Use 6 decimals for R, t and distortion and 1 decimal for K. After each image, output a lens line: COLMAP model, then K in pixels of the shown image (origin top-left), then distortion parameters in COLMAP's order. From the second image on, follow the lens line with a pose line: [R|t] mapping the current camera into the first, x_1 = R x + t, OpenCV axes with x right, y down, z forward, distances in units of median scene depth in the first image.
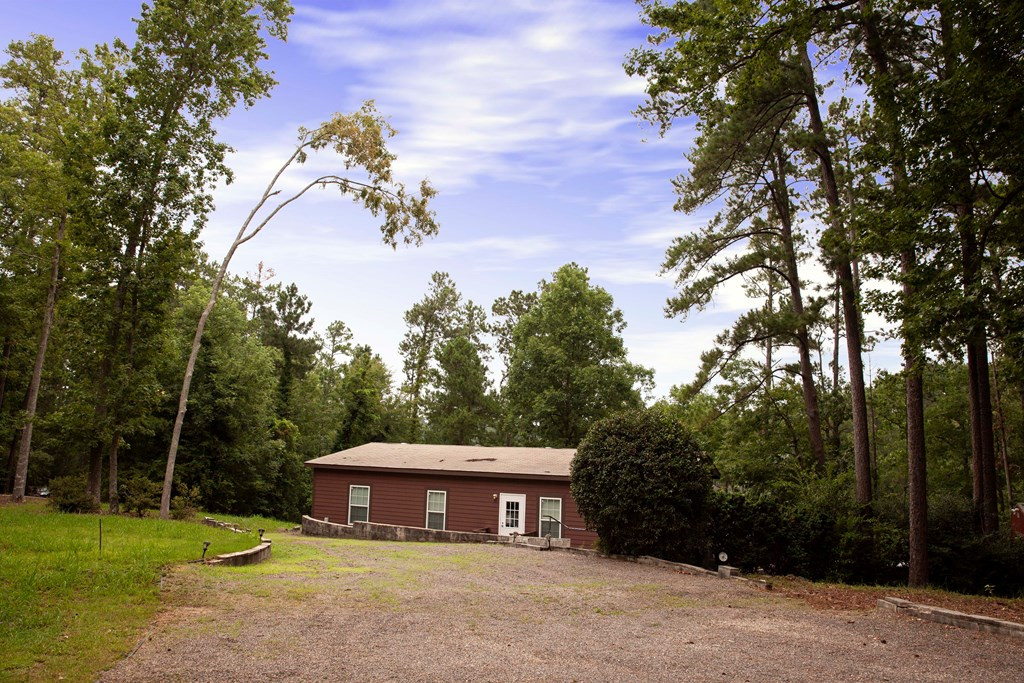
lens RADIAL K [[775.0, 0, 512.0], [0, 775.0, 341.5], [0, 0, 1]] dist [-0.028479, 0.008696]
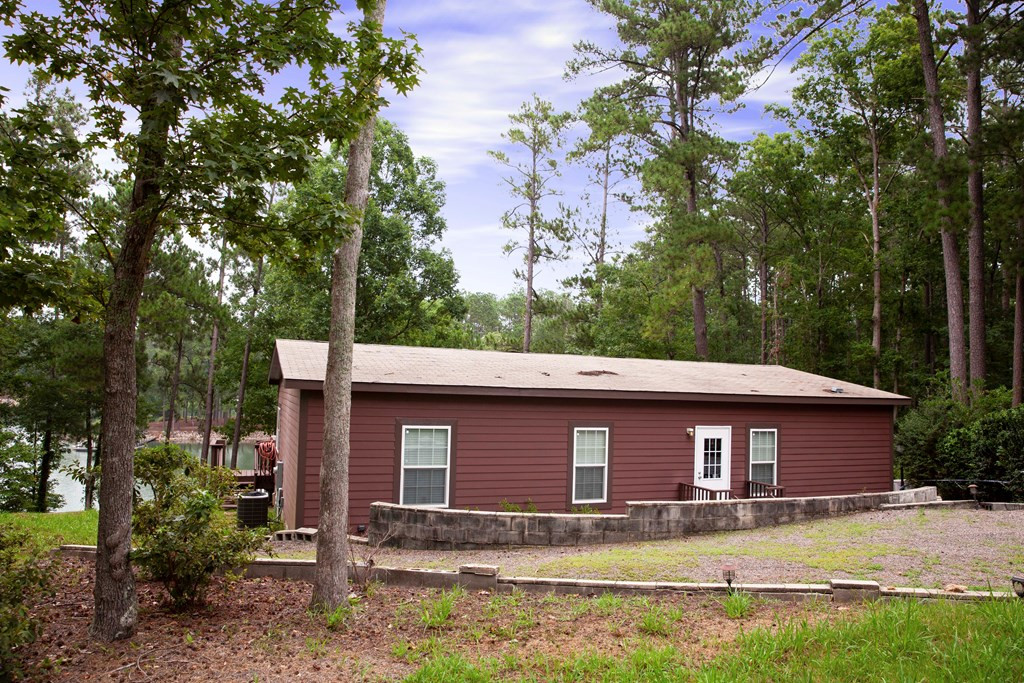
lens RADIAL K [[775.0, 0, 512.0], [0, 775.0, 341.5], [0, 0, 1]] dist [-0.028479, 0.008696]
pose [[0.621562, 0.031877, 0.782716, -0.591878], [-0.122034, 0.990913, 0.056552, 0.114025], [-0.773801, -0.130669, 0.619804, 0.749145]]
